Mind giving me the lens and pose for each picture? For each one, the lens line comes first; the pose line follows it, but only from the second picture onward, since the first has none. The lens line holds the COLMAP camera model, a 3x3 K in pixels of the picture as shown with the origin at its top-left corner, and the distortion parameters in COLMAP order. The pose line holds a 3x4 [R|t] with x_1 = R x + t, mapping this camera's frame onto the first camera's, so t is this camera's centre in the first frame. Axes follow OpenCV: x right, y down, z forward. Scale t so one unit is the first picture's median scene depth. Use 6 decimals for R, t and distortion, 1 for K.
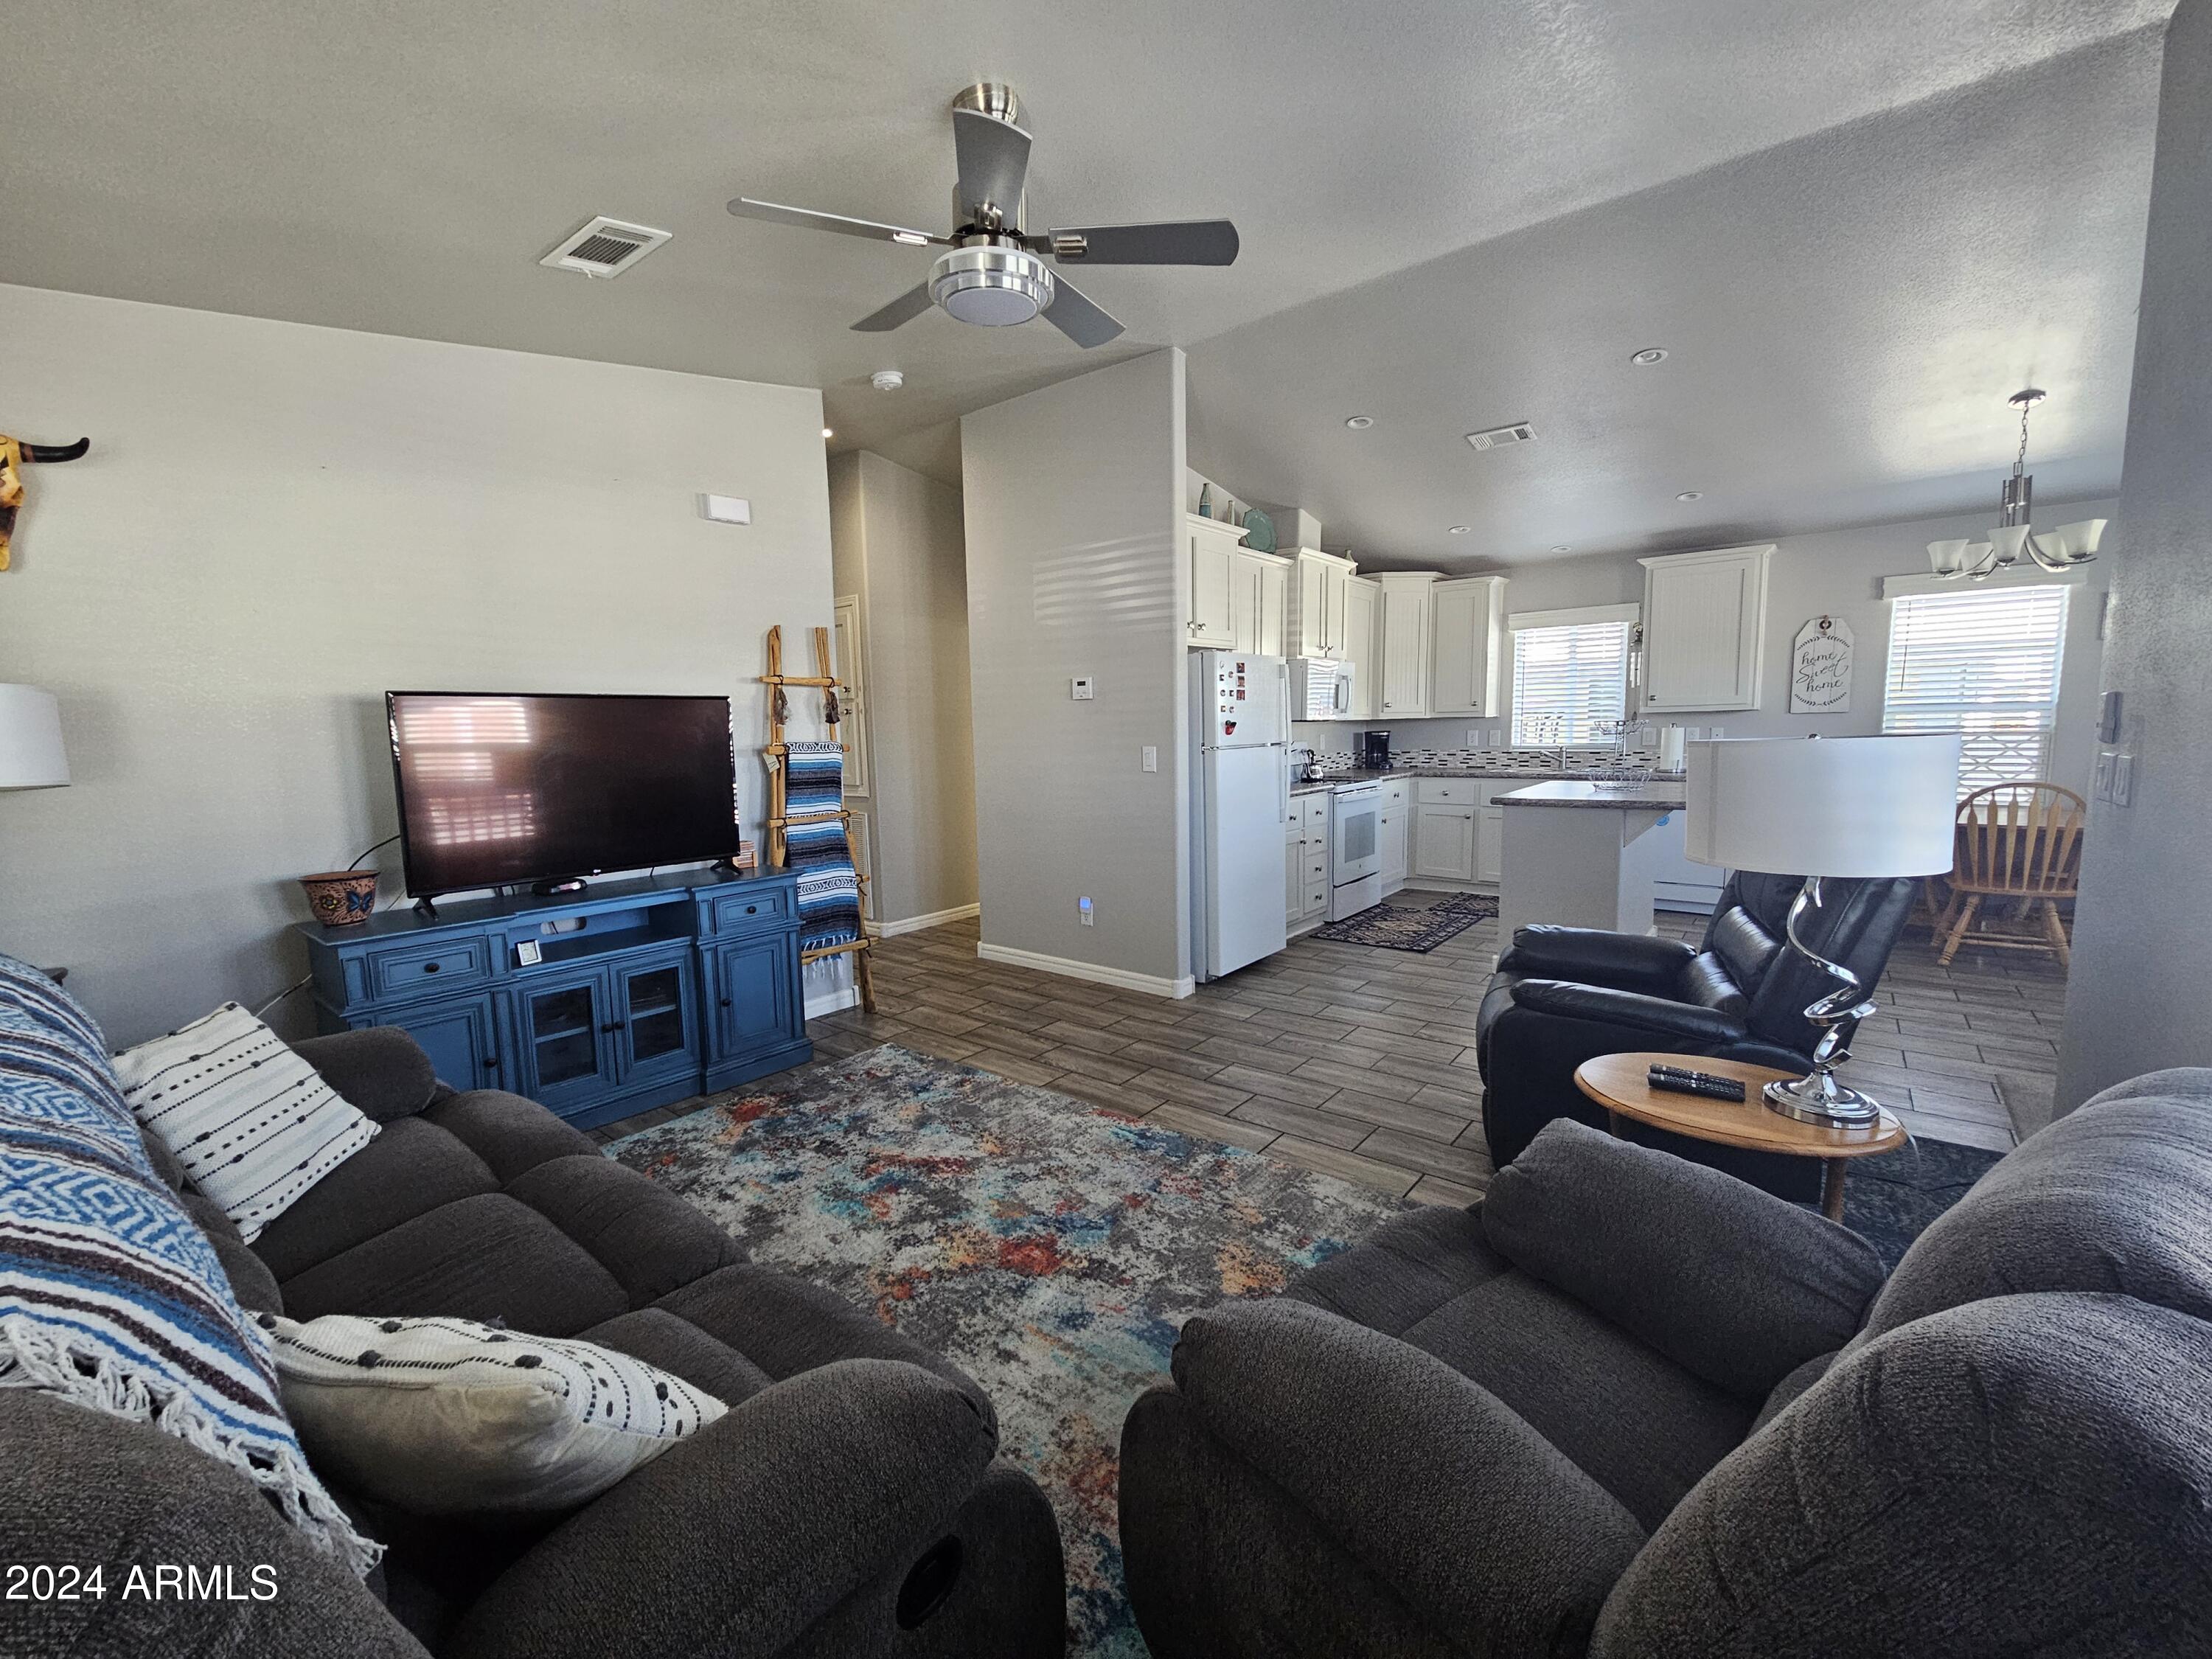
lens RADIAL K [[906.0, 0, 1091.0], [0, 906.0, 830.9], [0, 0, 1]] dist [-0.004763, 0.000103]
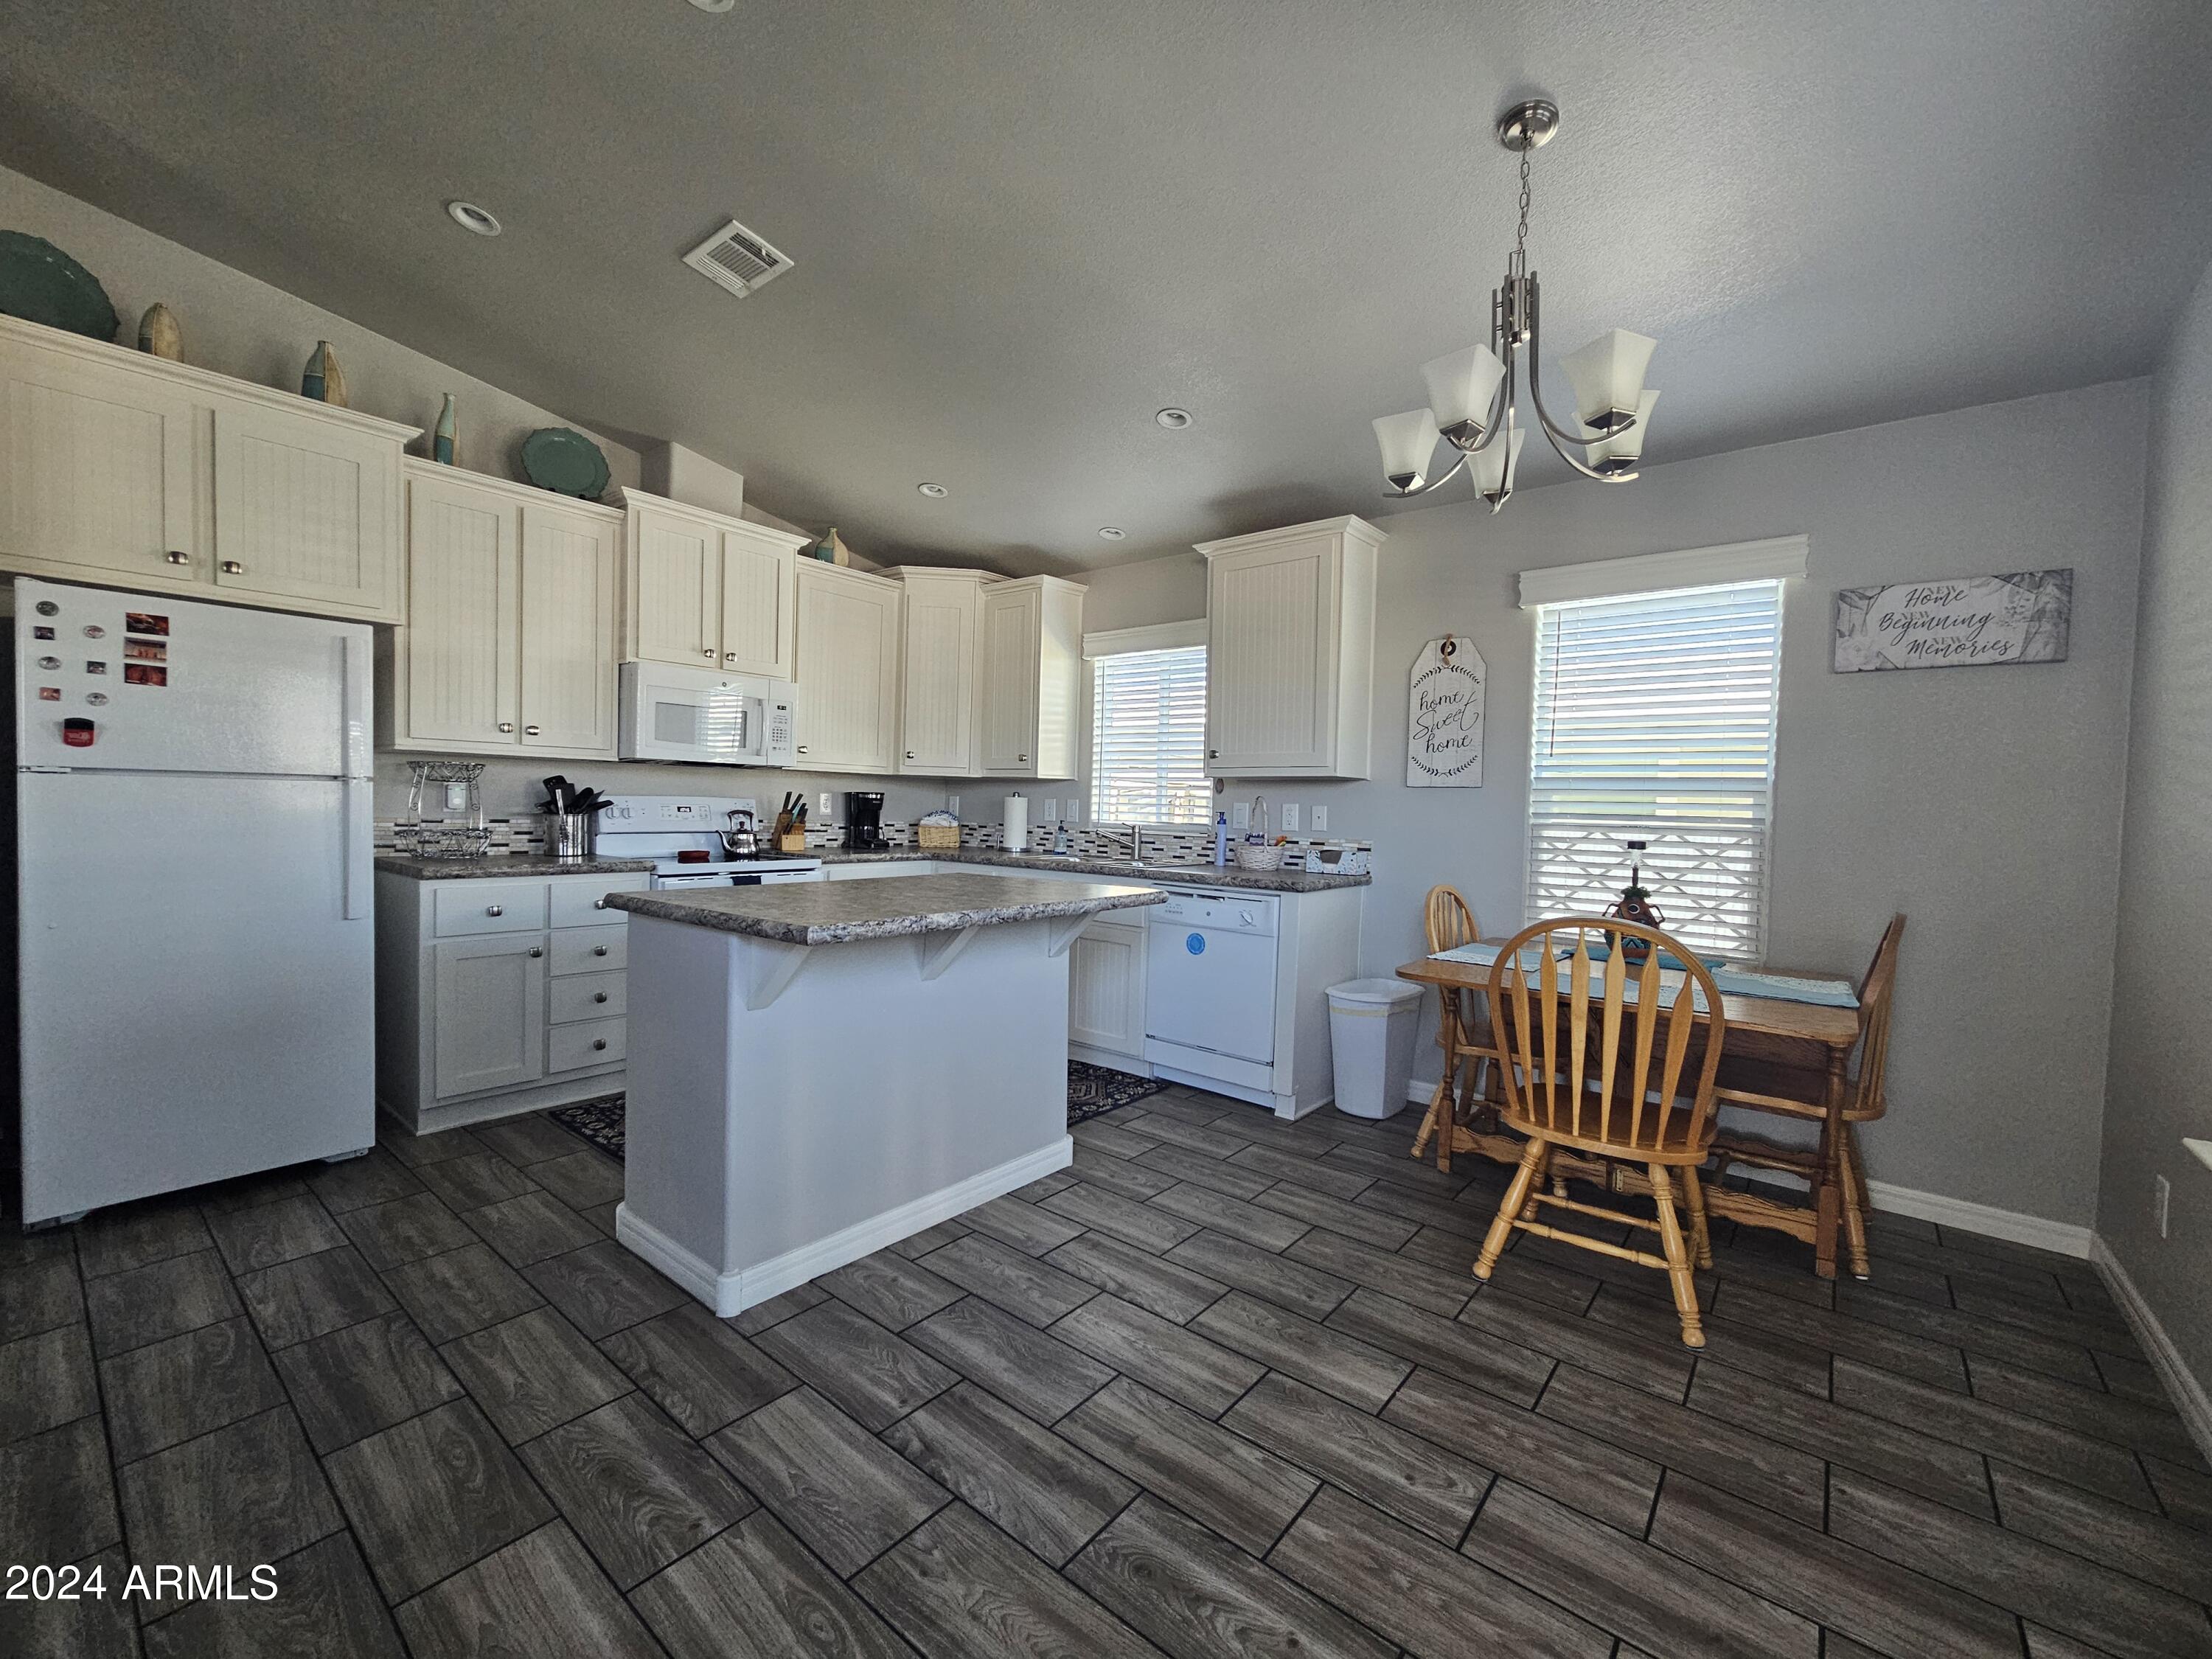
lens RADIAL K [[906.0, 0, 1091.0], [0, 906.0, 830.9], [0, 0, 1]] dist [-0.004763, 0.000103]
pose [[0.998625, 0.052229, -0.004550, 0.568830], [-0.052427, 0.994776, -0.087590, -0.032897], [-0.000048, 0.087708, 0.996146, 0.378365]]
